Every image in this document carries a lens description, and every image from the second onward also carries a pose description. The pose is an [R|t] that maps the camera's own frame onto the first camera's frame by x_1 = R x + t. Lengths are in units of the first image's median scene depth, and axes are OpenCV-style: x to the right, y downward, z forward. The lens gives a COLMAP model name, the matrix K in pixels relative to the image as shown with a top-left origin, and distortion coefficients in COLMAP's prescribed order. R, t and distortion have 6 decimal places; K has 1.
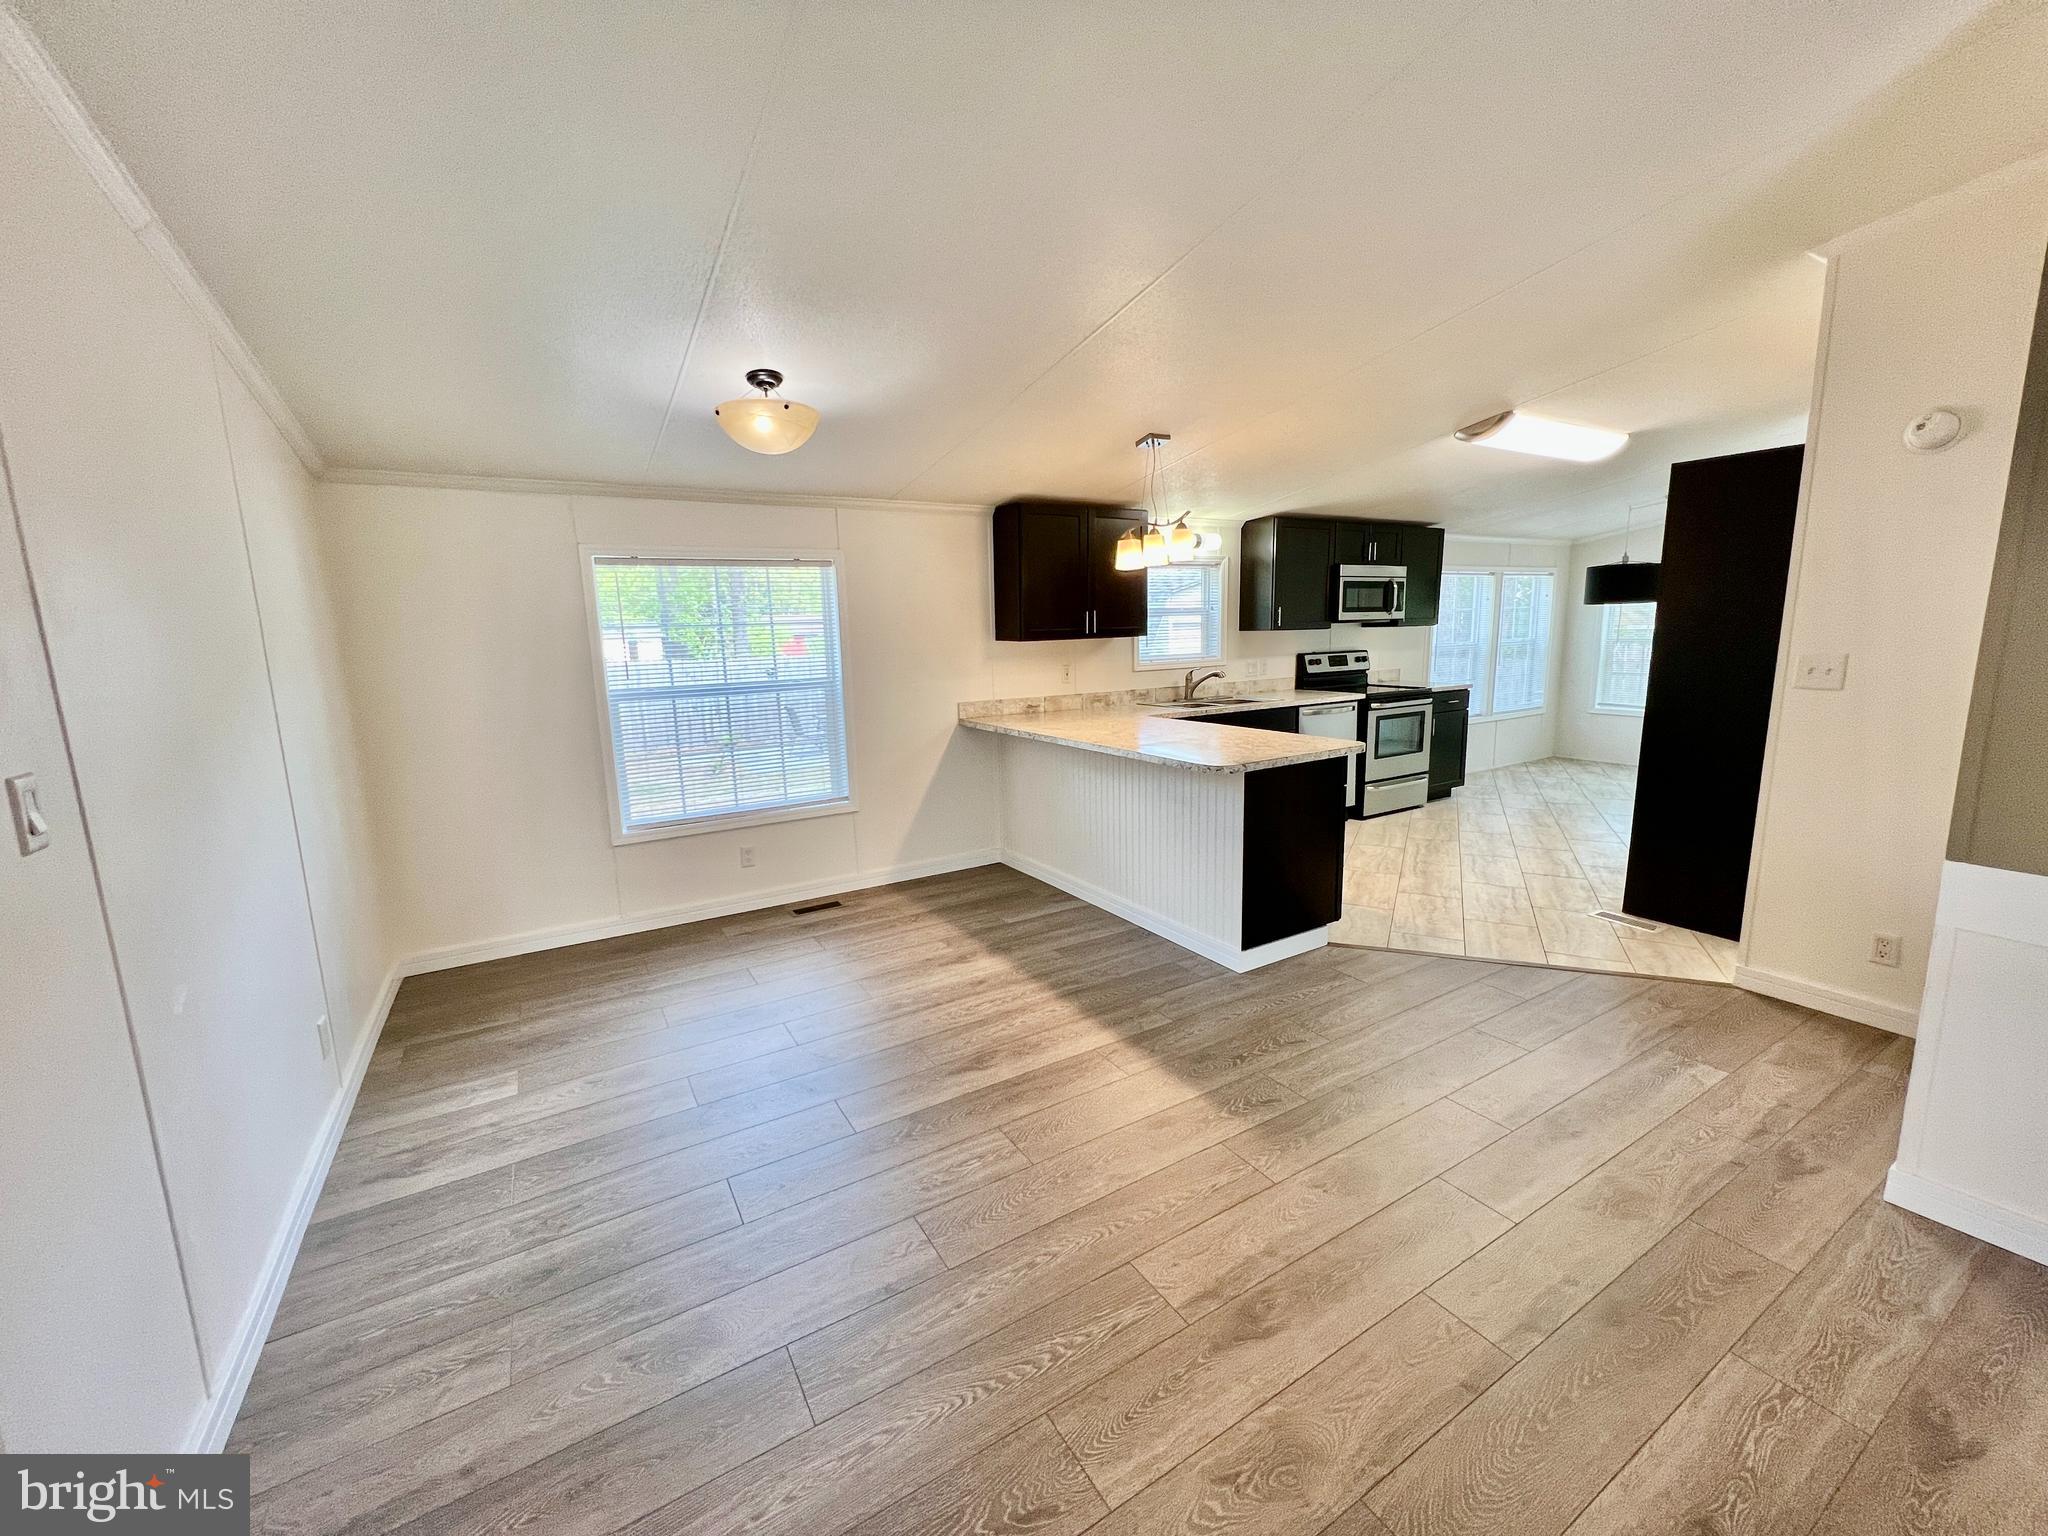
lens RADIAL K [[817.8, 0, 1025.4], [0, 817.8, 767.7], [0, 0, 1]] dist [0.000732, -0.000428]
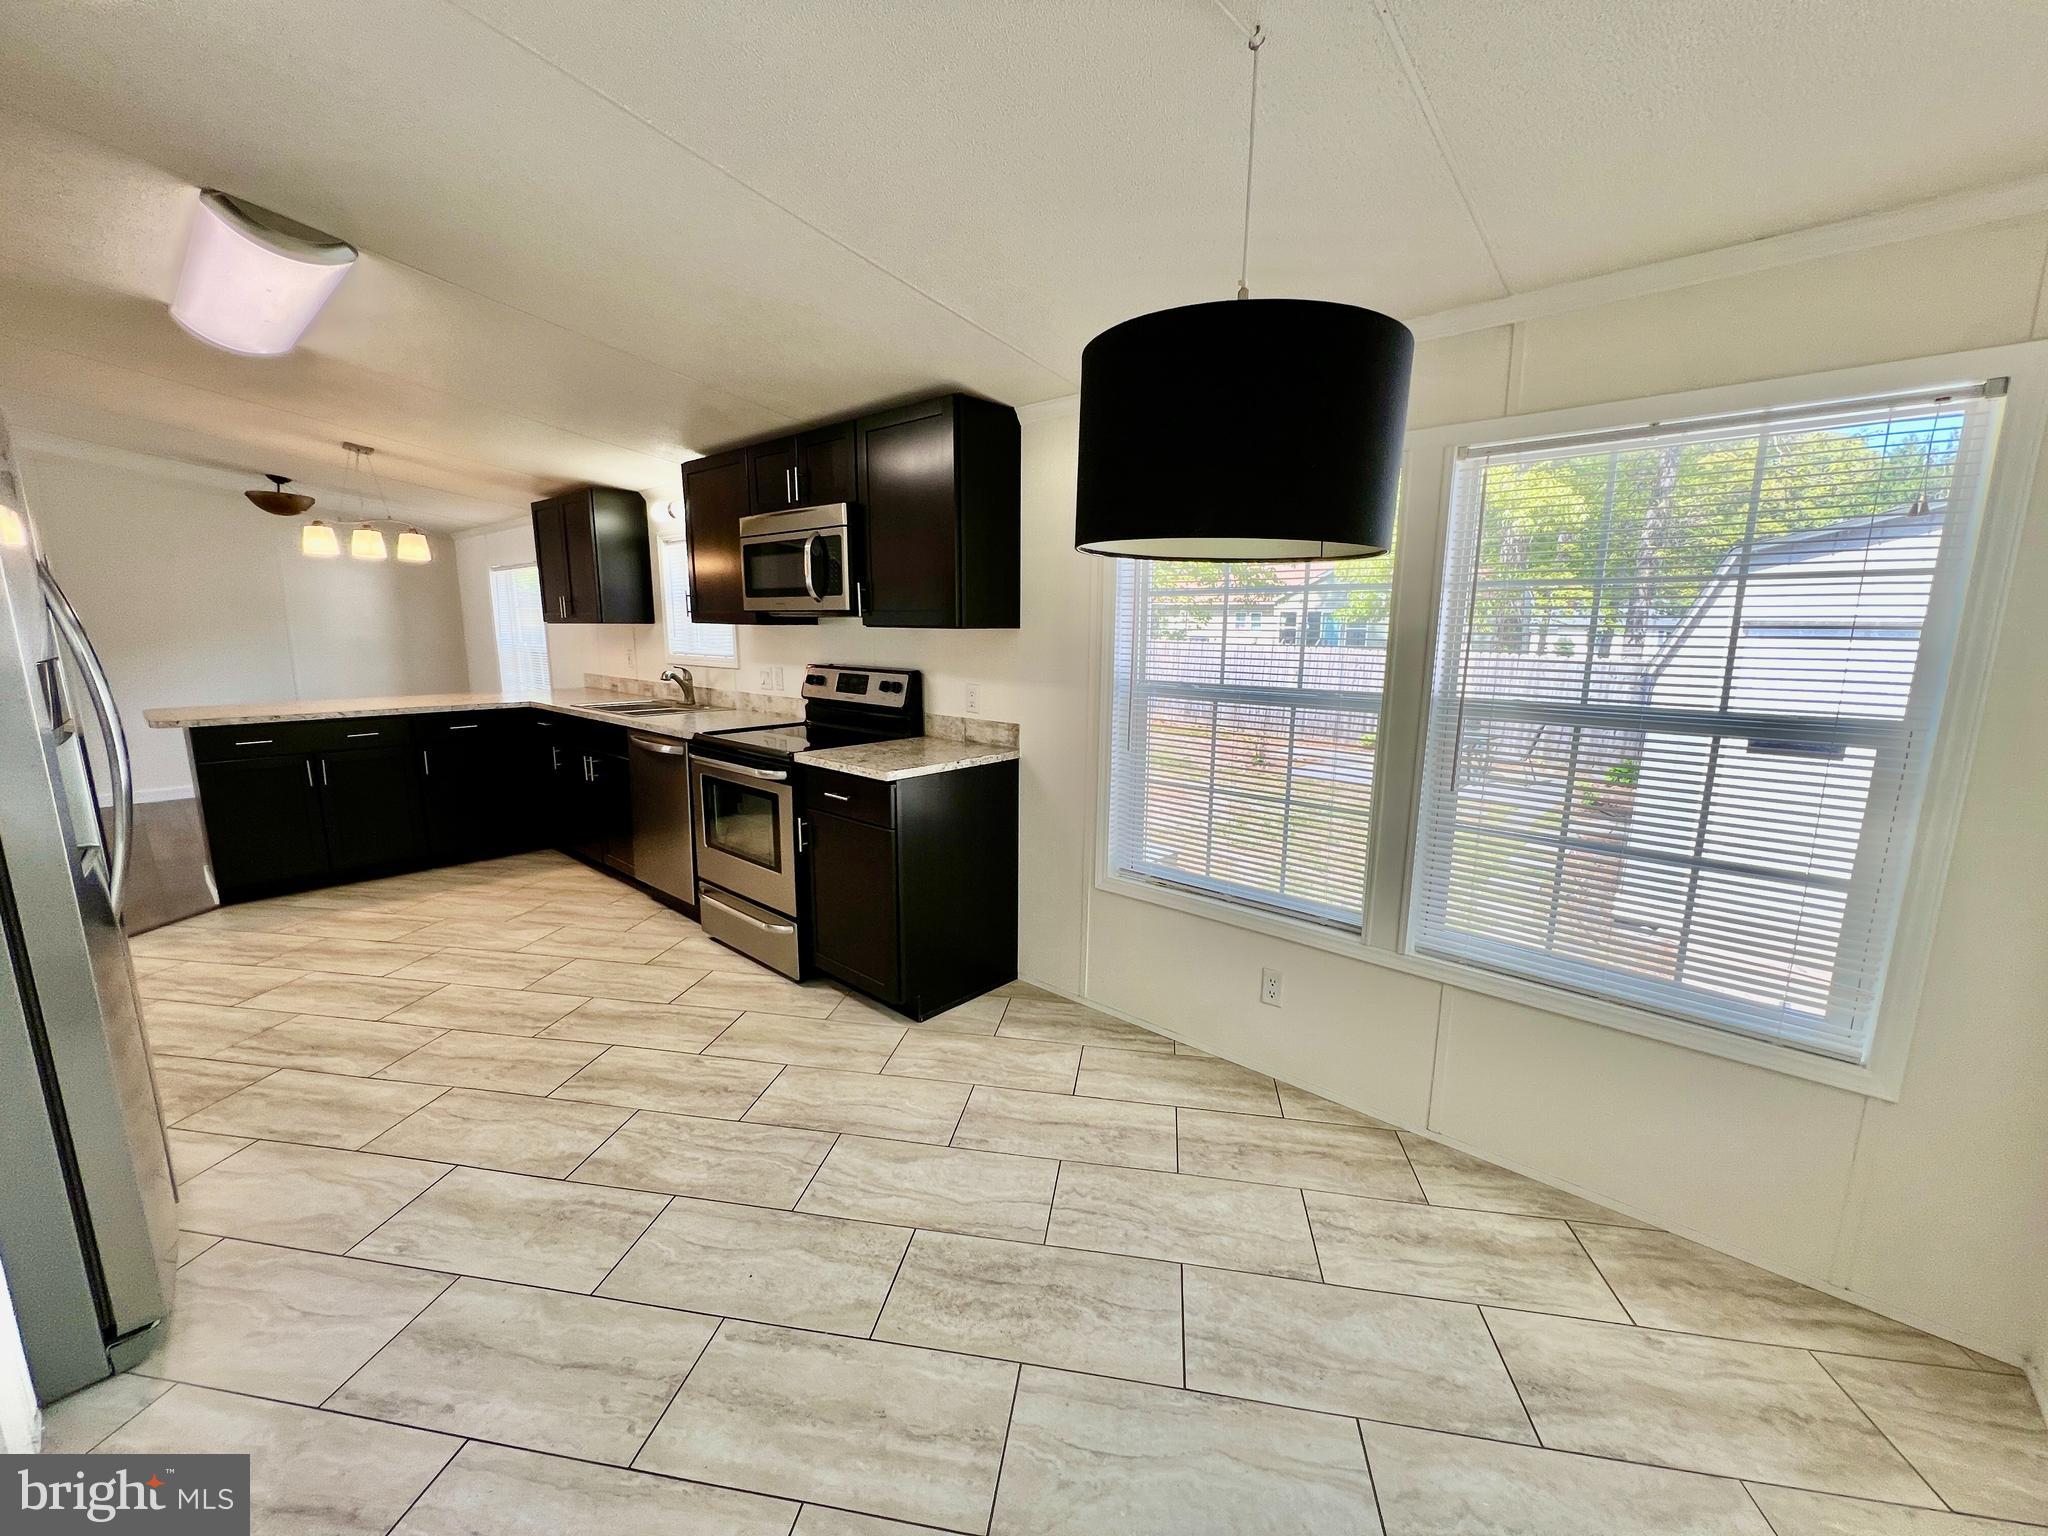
lens RADIAL K [[817.8, 0, 1025.4], [0, 817.8, 767.7], [0, 0, 1]] dist [0.000732, -0.000428]
pose [[0.286212, 0.197763, -0.937535, 1.523395], [-0.172223, 0.973151, 0.152699, -0.288750], [0.942561, 0.117761, 0.312587, 1.504048]]
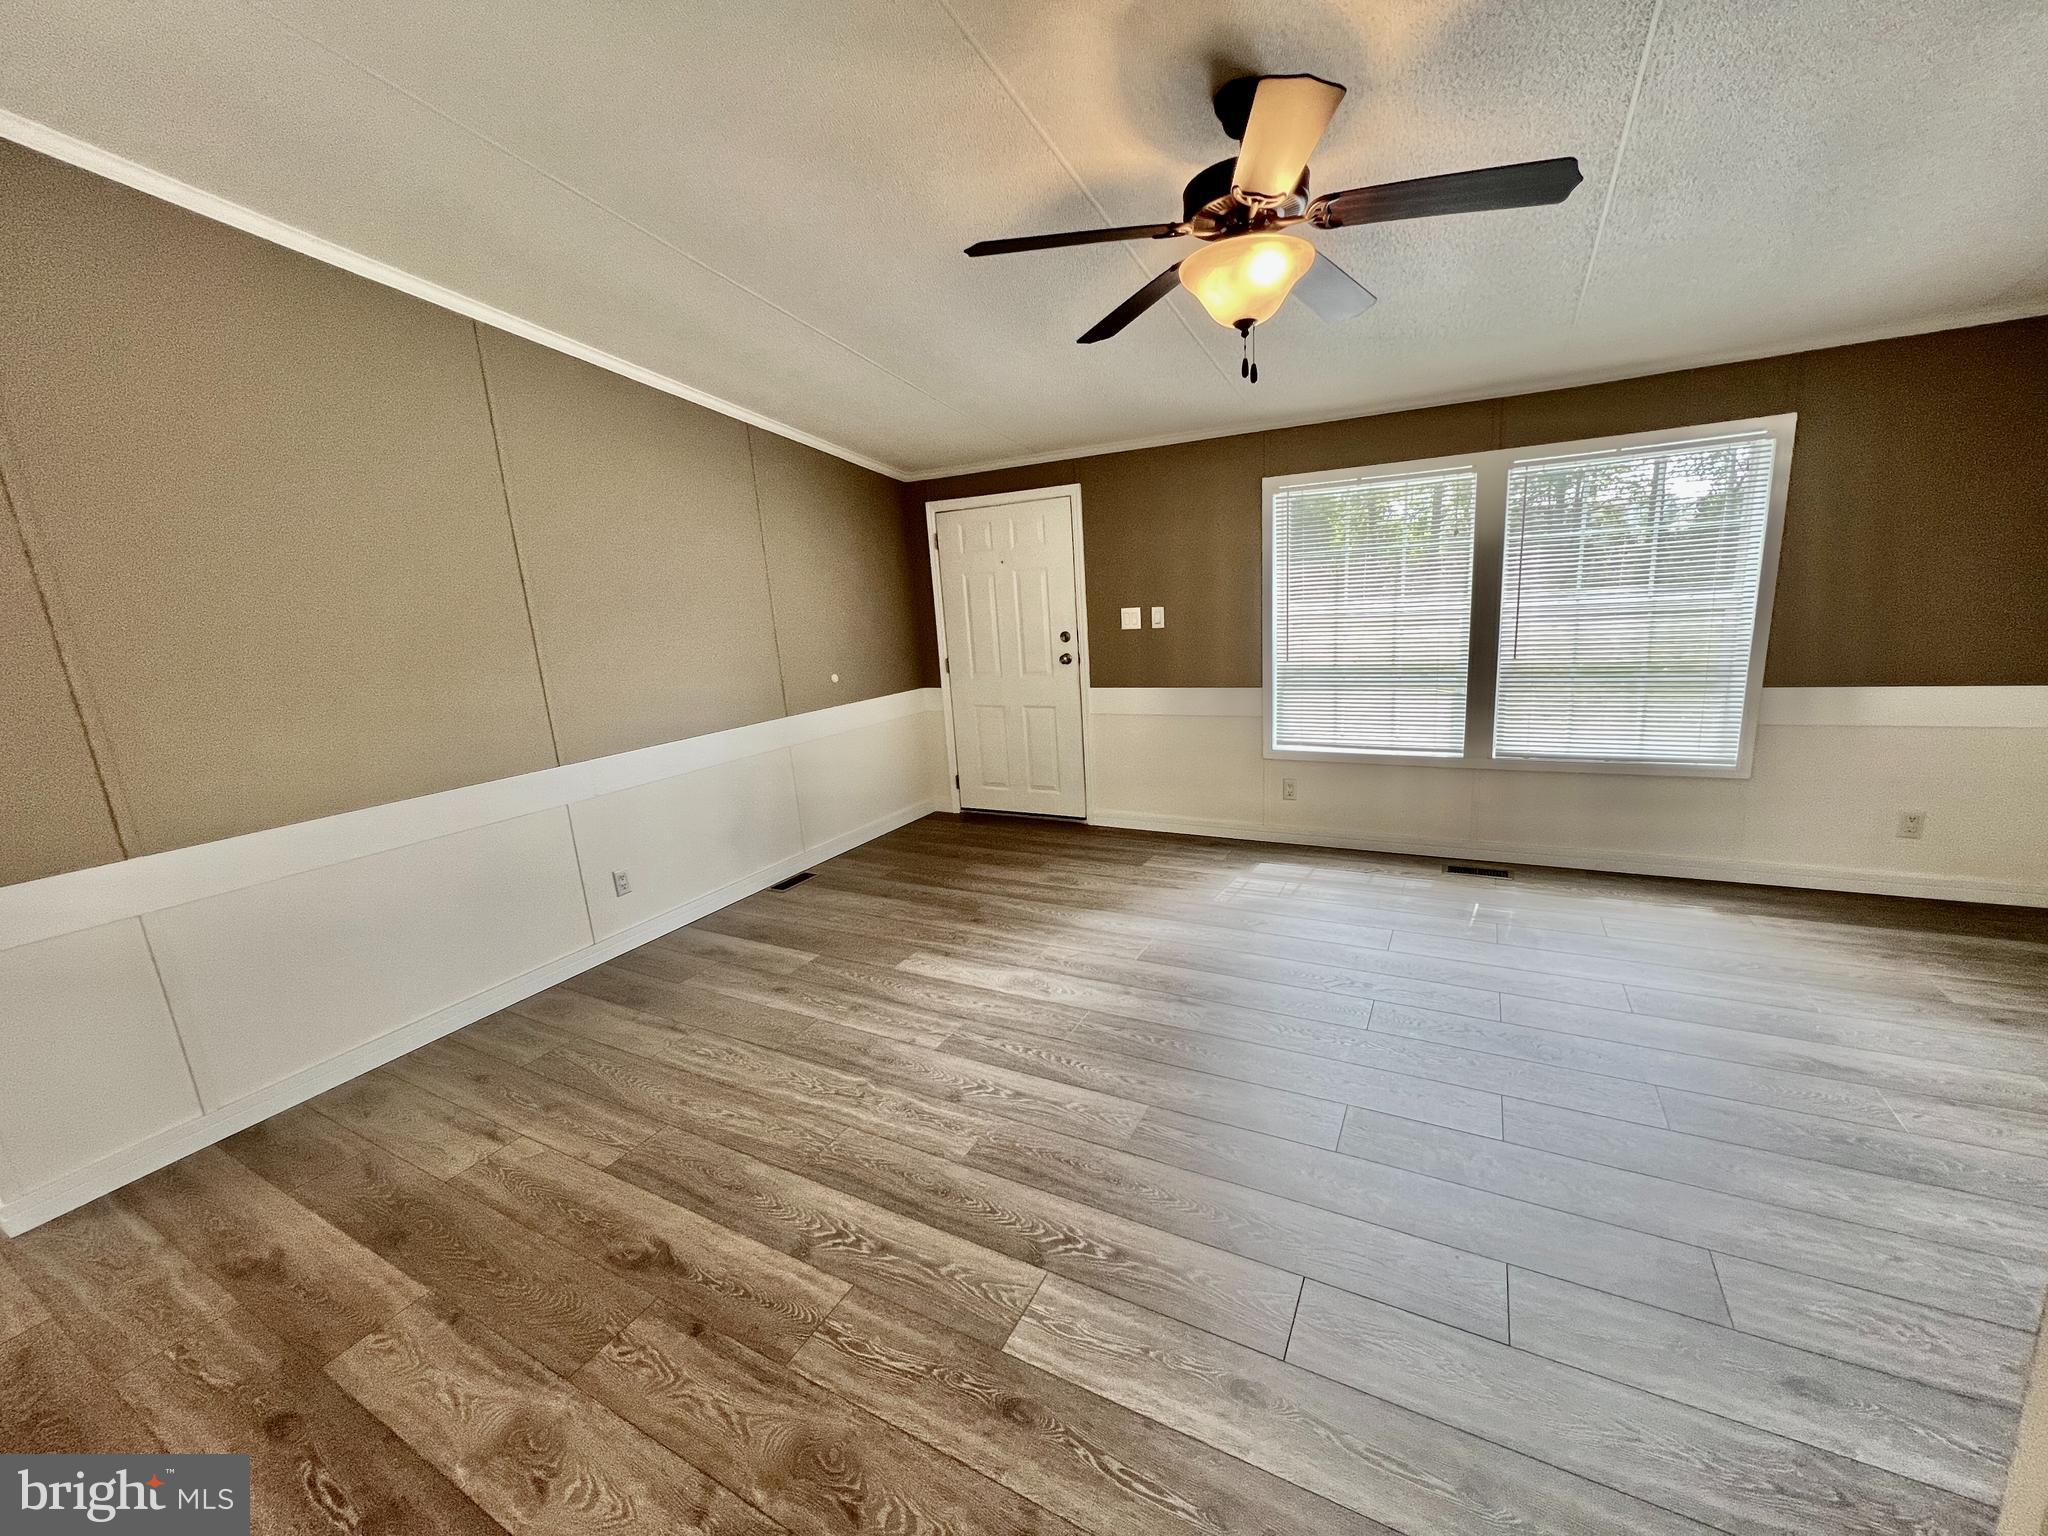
lens RADIAL K [[817.8, 0, 1025.4], [0, 817.8, 767.7], [0, 0, 1]] dist [0.000732, -0.000428]
pose [[-0.502915, -0.127672, 0.854855, -0.186557], [0.221674, 0.936899, 0.270336, -0.006223], [-0.835427, 0.325455, -0.442879, 0.104553]]
